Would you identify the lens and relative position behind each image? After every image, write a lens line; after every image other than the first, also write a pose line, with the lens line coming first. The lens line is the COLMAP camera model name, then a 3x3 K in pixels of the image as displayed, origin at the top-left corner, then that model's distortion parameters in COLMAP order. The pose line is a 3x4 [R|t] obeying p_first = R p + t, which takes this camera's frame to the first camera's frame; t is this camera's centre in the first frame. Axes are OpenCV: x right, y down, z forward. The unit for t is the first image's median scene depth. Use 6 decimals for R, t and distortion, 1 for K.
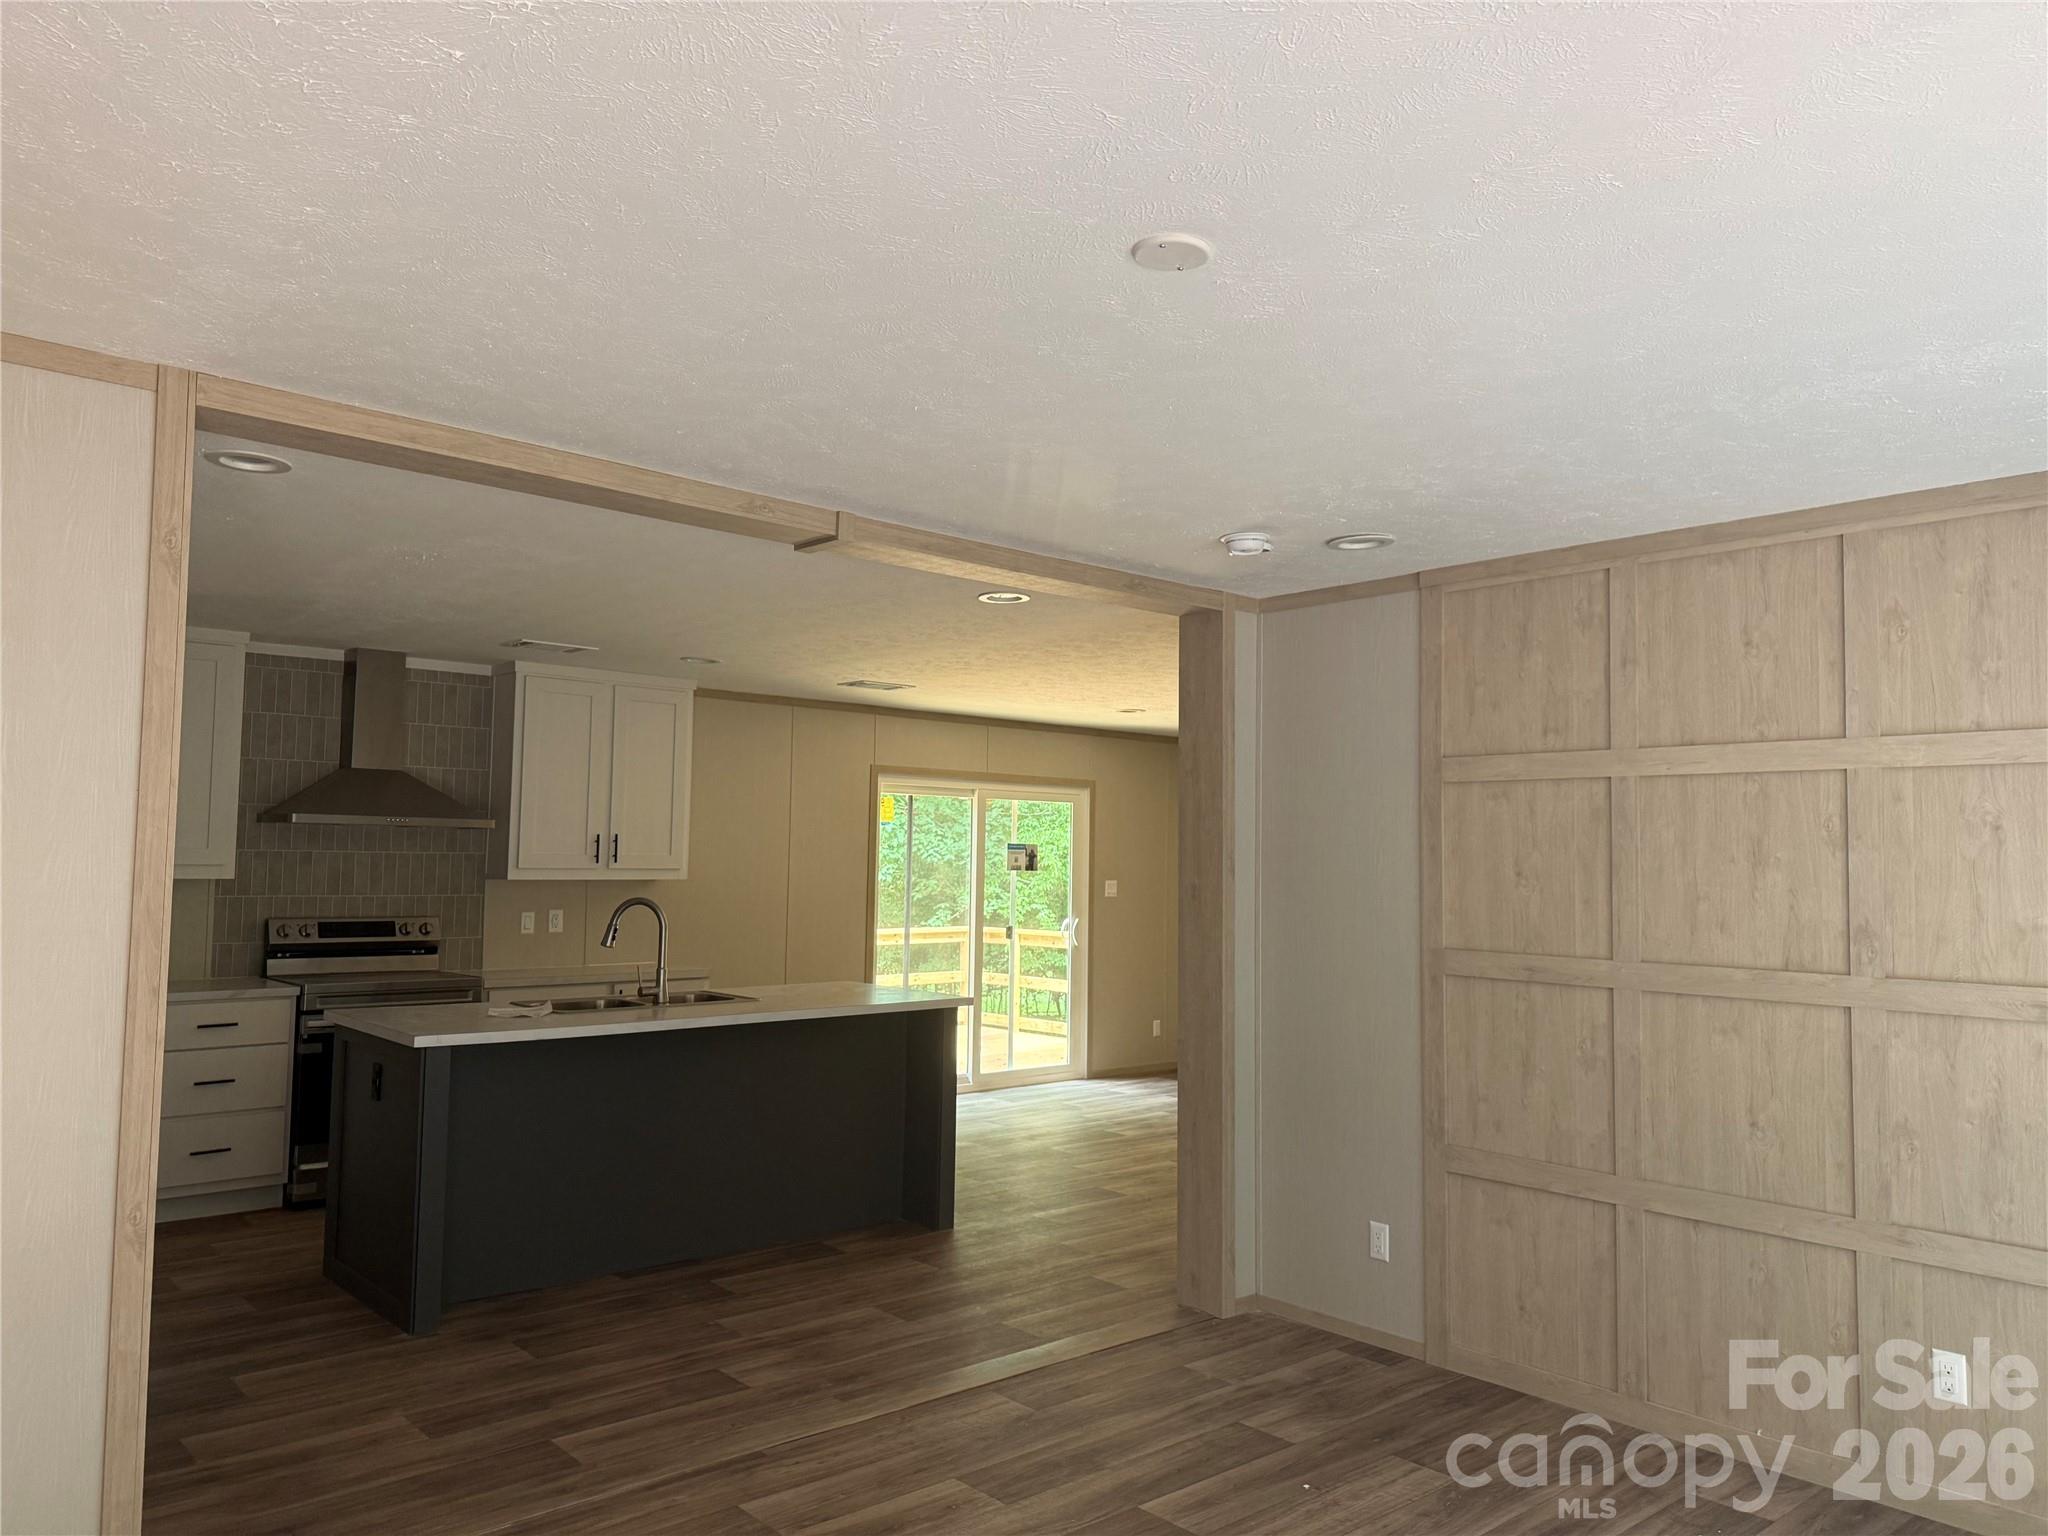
lens RADIAL K [[1438.8, 0, 1017.3], [0, 1438.8, 766.1], [0, 0, 1]] dist [0.081304, -0.114263]
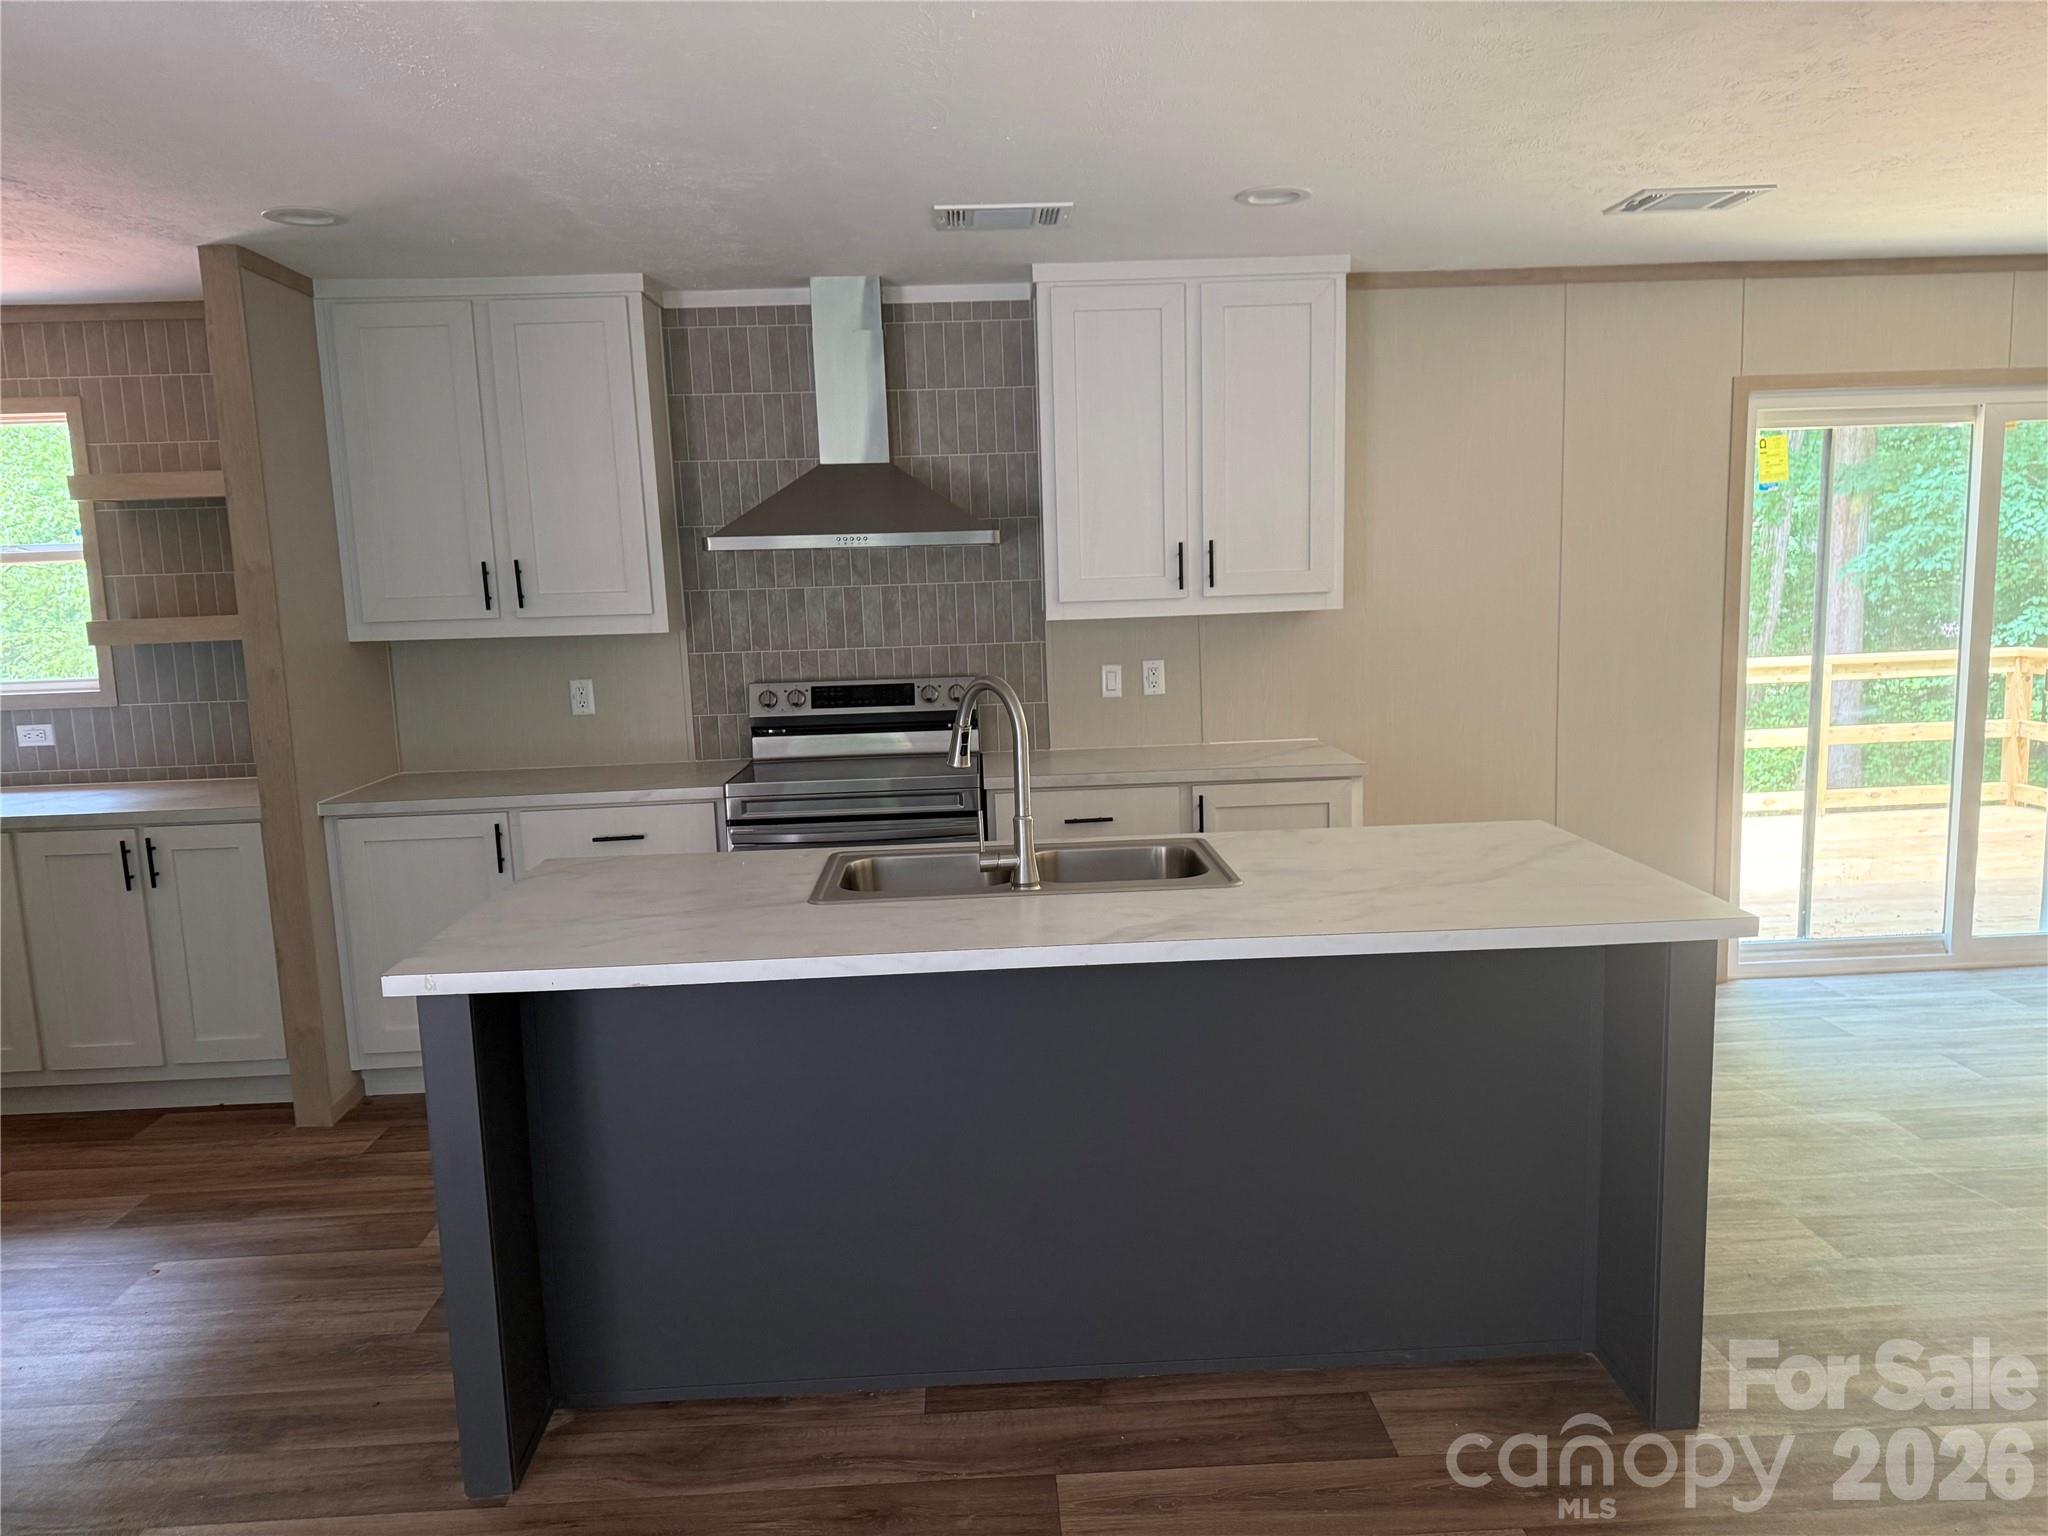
lens RADIAL K [[1438.0, 0, 1031.7], [0, 1438.0, 777.4], [0, 0, 1]] dist [0.101007, -0.114769]
pose [[0.780131, 0.048324, -0.623747, 0.052437], [0.086221, 0.979194, 0.183699, 0.027206], [0.619646, -0.197089, 0.759733, 0.481658]]
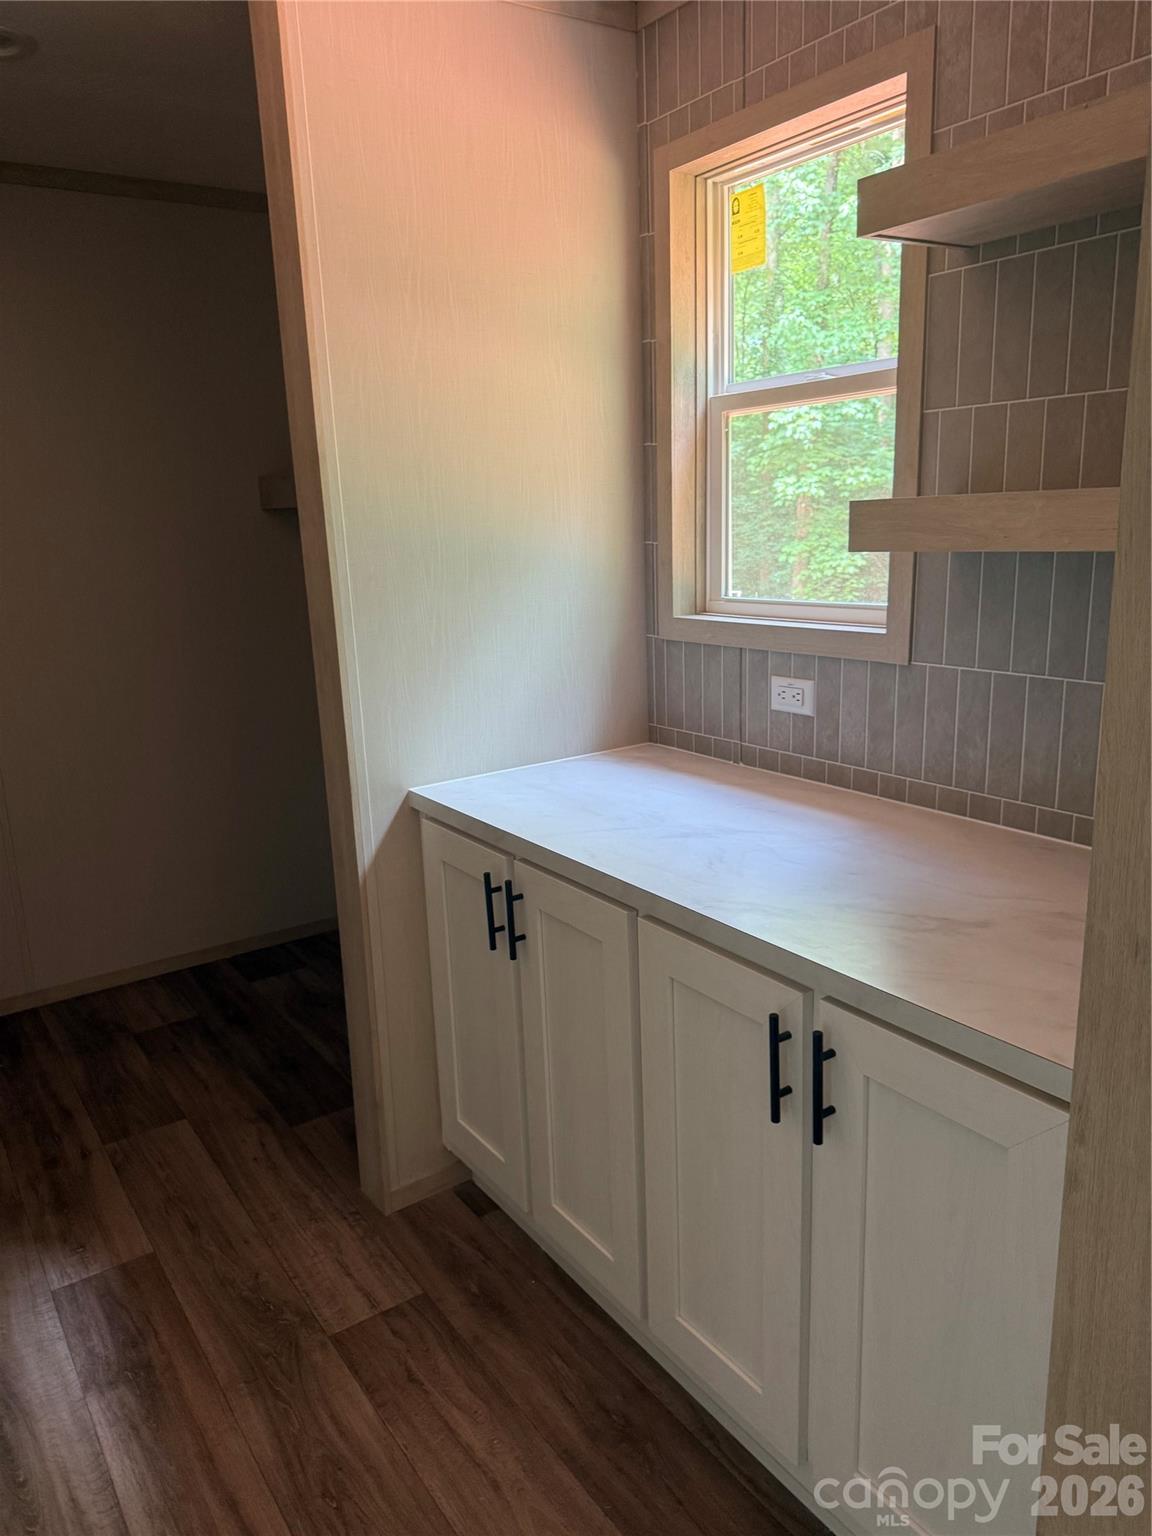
lens RADIAL K [[1079.1, 0, 572.9], [0, 1079.1, 775.3], [0, 0, 1]] dist [0.081304, -0.114263]
pose [[-0.114274, 0.224372, -0.967780, -0.415773], [0.098815, 0.971898, 0.213659, 0.043835], [0.988523, -0.071216, -0.133234, 0.690091]]
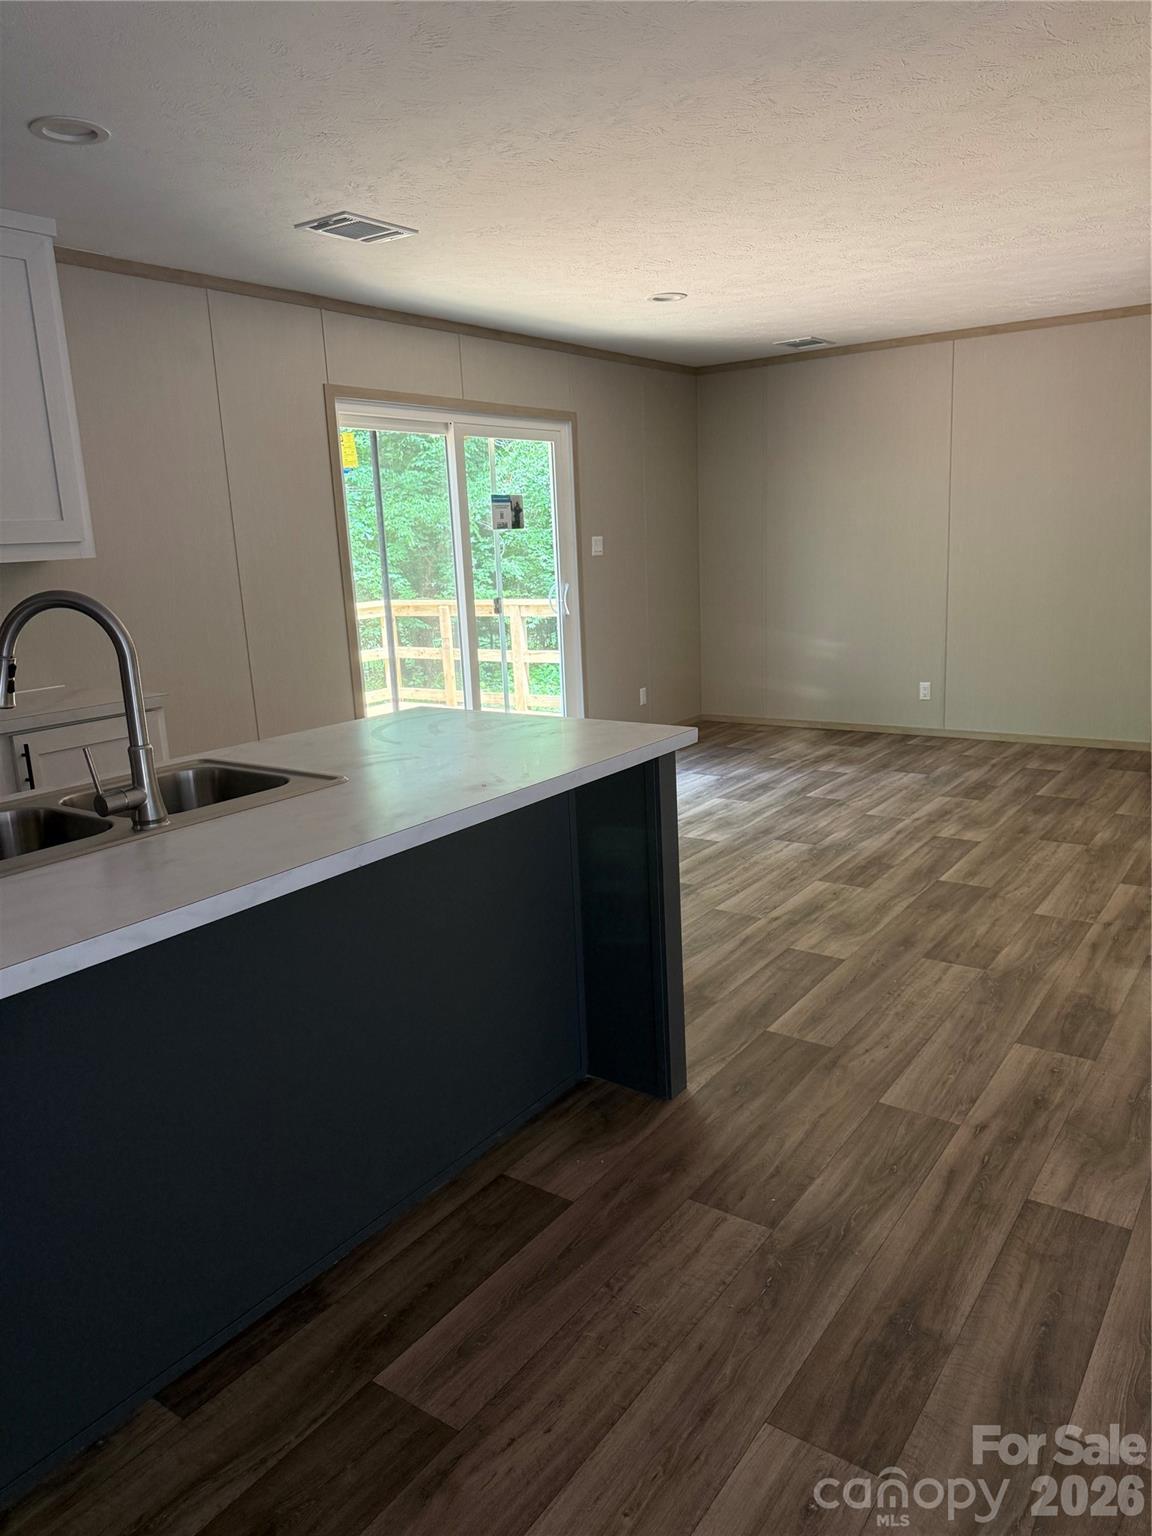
lens RADIAL K [[1079.1, 0, 572.9], [0, 1079.1, 775.3], [0, 0, 1]] dist [0.081304, -0.114263]
pose [[0.971024, -0.107951, 0.213211, -0.145173], [0.044429, 0.958154, 0.282783, 0.045728], [-0.234816, -0.265116, 0.935187, 0.501533]]
